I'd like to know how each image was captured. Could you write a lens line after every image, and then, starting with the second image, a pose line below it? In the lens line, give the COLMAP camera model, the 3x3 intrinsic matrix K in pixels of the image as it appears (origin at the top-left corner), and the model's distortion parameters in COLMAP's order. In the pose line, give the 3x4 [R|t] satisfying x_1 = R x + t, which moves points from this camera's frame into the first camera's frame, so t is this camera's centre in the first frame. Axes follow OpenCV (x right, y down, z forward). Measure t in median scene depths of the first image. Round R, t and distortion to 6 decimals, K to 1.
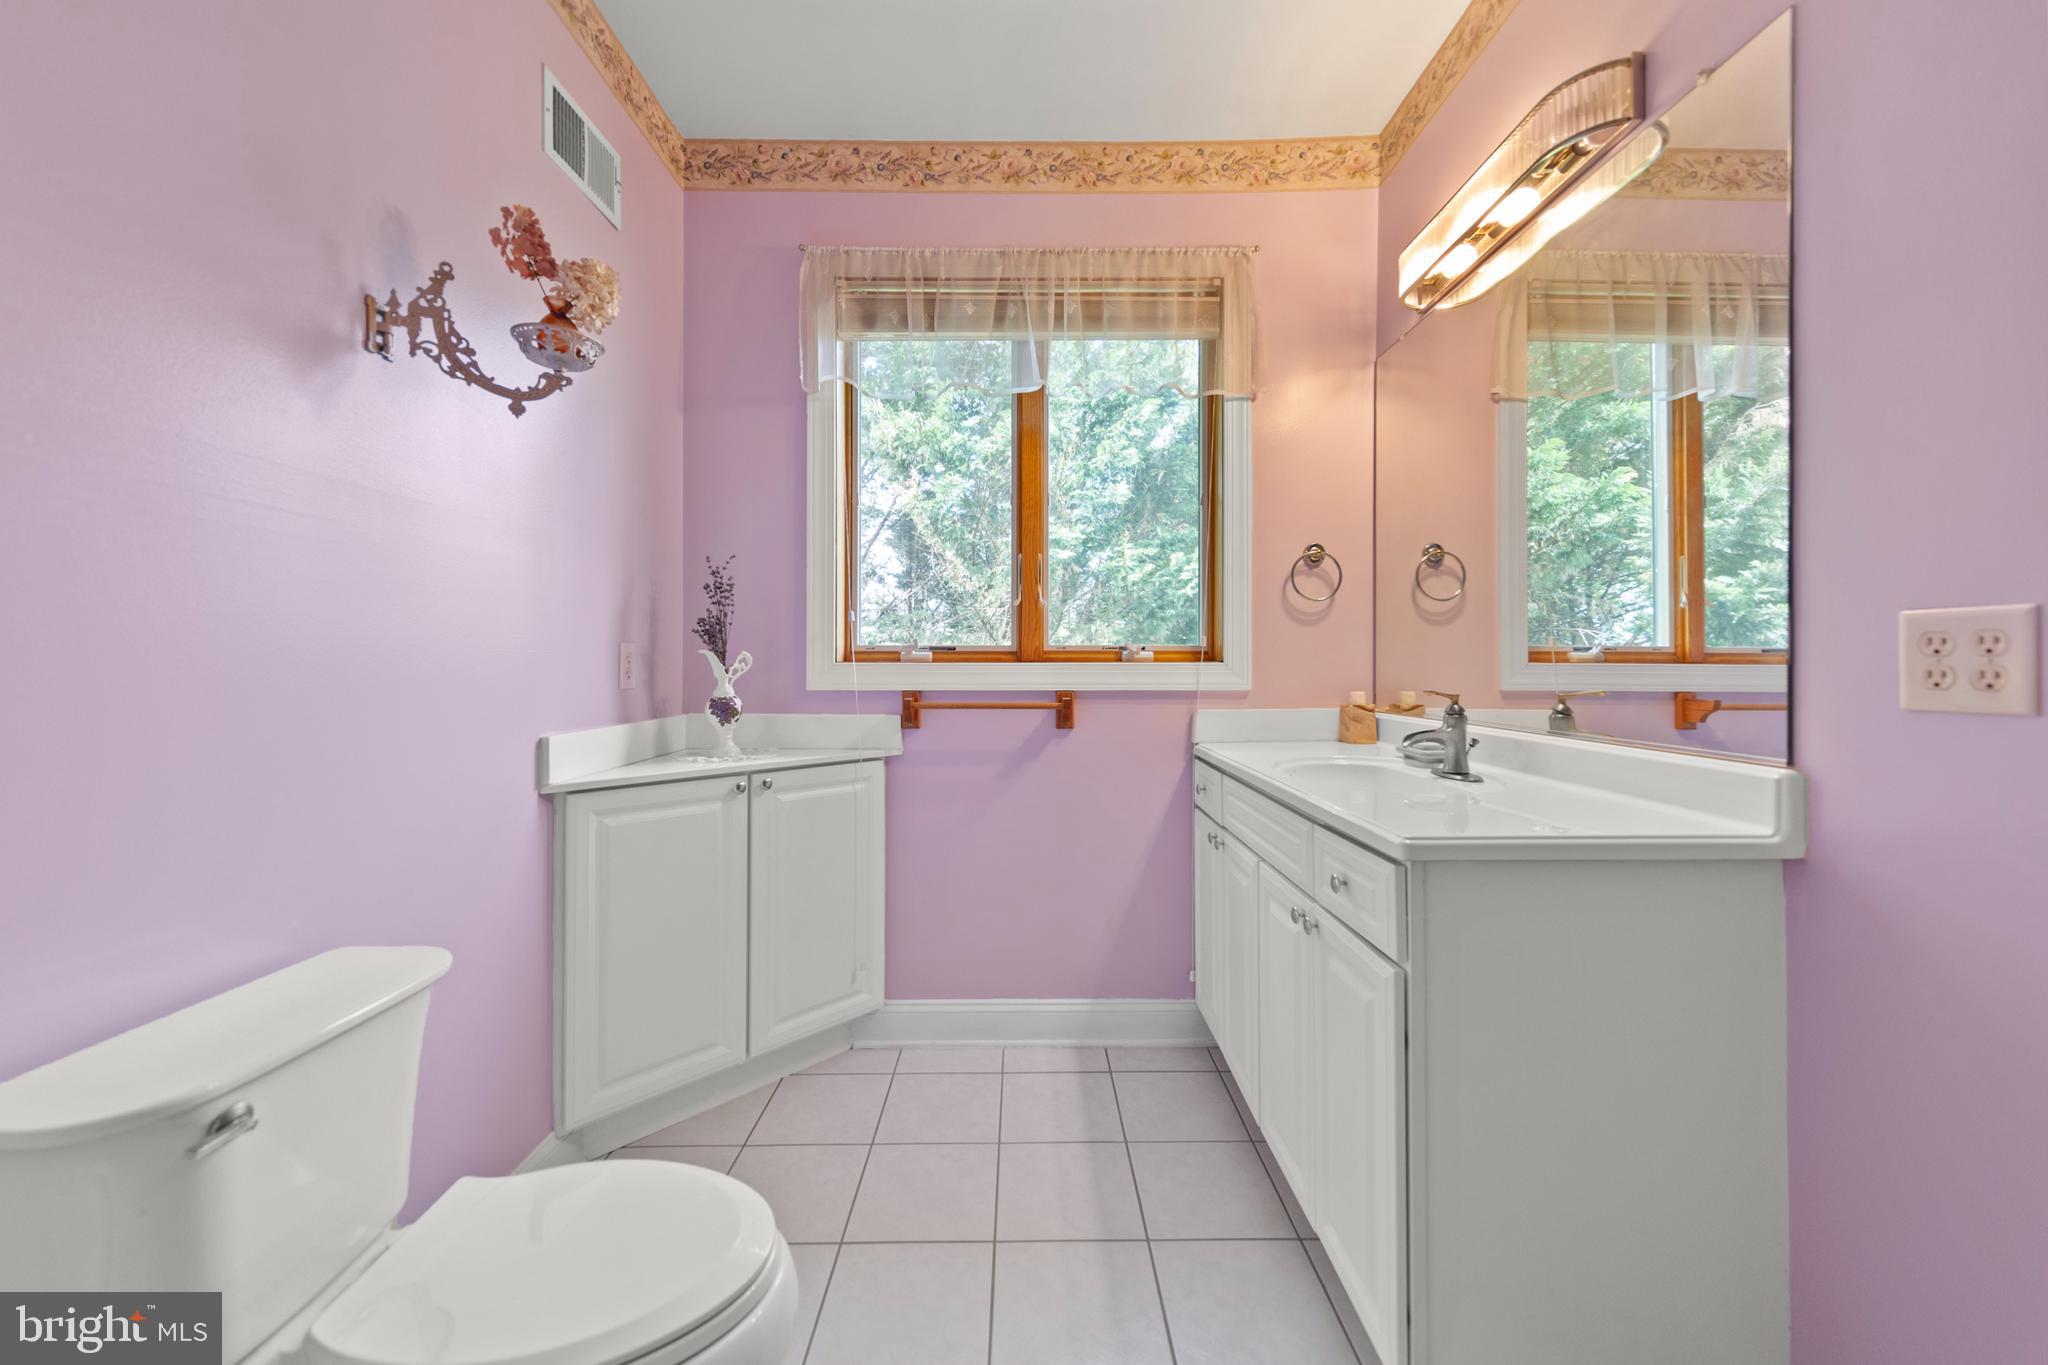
lens RADIAL K [[753.0, 0, 1034.5], [0, 753.0, 664.8], [0, 0, 1]] dist [0.014137, 0.000261]
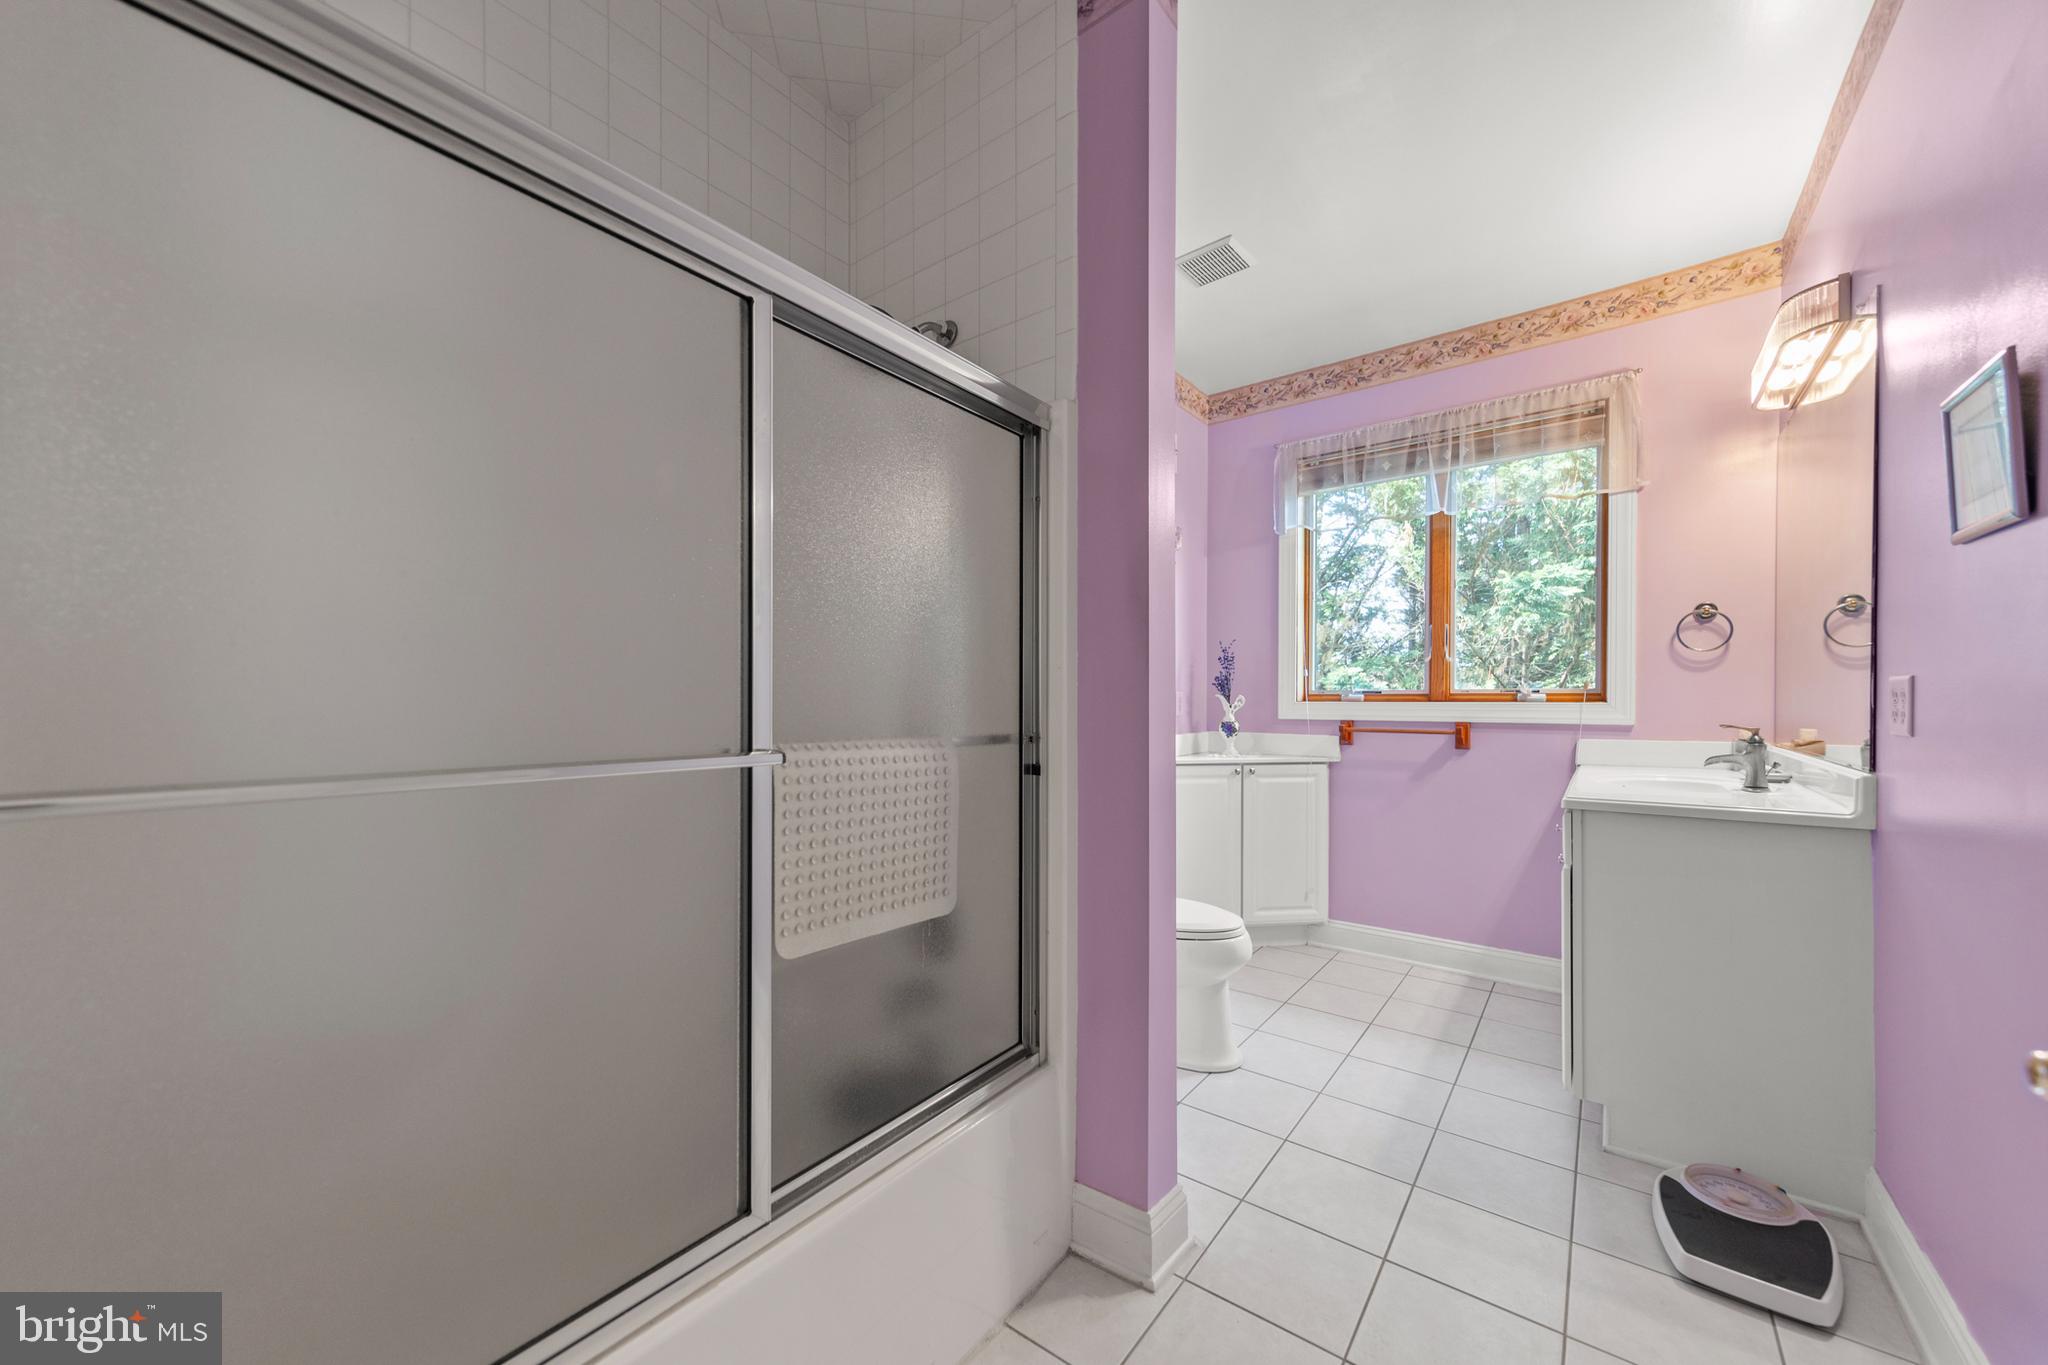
lens RADIAL K [[753.0, 0, 1029.0], [0, 753.0, 689.6], [0, 0, 1]] dist [0.014137, 0.000261]
pose [[0.787126, -0.007022, -0.616752, 0.273558], [-0.001971, 0.999901, -0.013901, -0.004976], [0.616789, 0.012158, 0.787035, -0.599685]]
